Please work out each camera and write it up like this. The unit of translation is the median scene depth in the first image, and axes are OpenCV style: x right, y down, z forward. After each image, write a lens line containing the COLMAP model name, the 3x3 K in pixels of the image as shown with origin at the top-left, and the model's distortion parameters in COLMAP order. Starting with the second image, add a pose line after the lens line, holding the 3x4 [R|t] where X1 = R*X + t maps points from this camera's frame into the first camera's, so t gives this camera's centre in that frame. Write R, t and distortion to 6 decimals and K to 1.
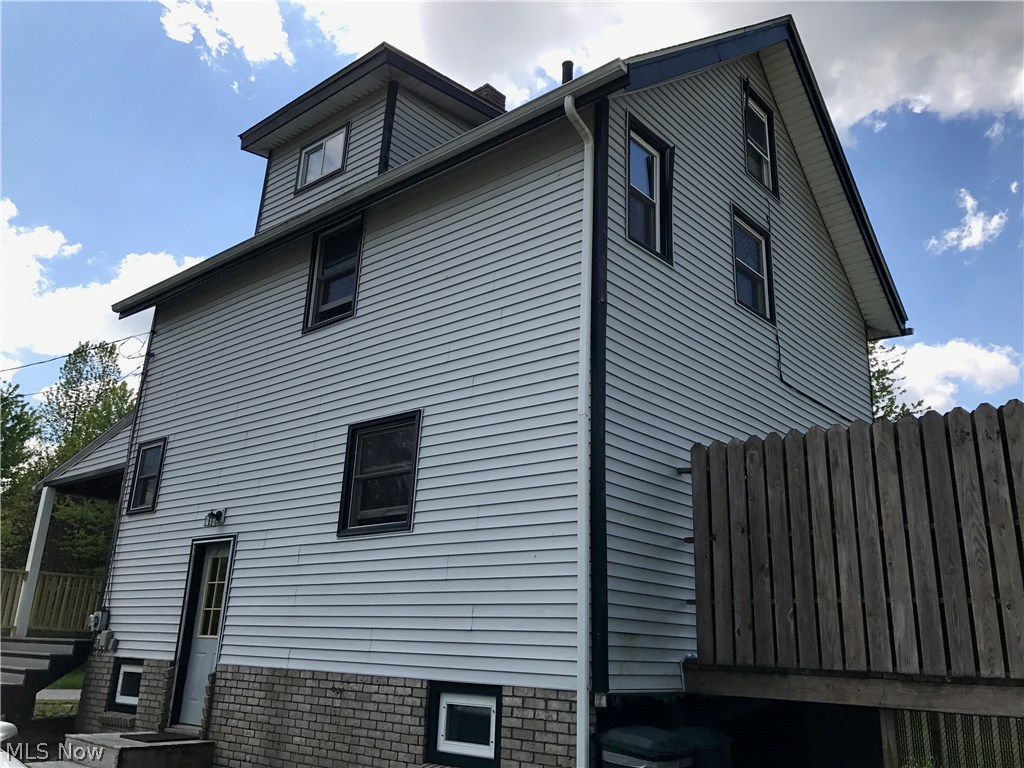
lens RADIAL K [[836.0, 0, 512.0], [0, 836.0, 384.0], [0, 0, 1]] dist [0.002636, 0.002956]
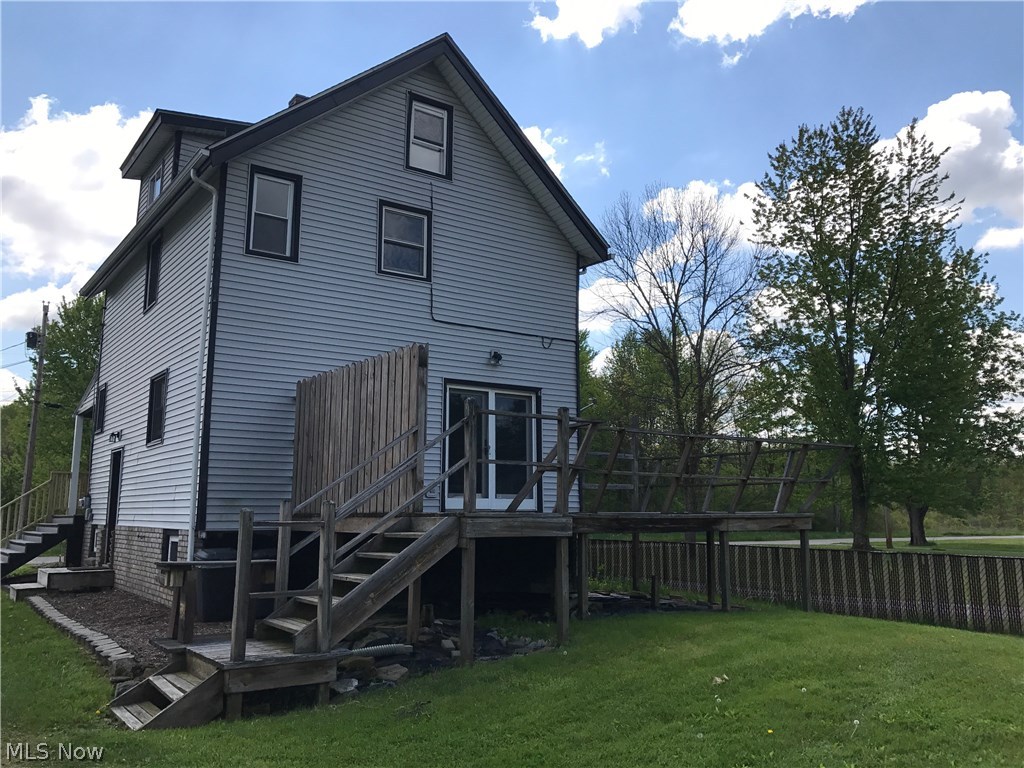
lens RADIAL K [[836.0, 0, 512.0], [0, 836.0, 384.0], [0, 0, 1]] dist [0.002636, 0.002956]
pose [[0.971050, -0.070293, -0.228301, 0.752601], [0.103177, 0.985397, 0.135451, -0.074291], [0.215446, -0.155085, 0.964122, -0.344667]]
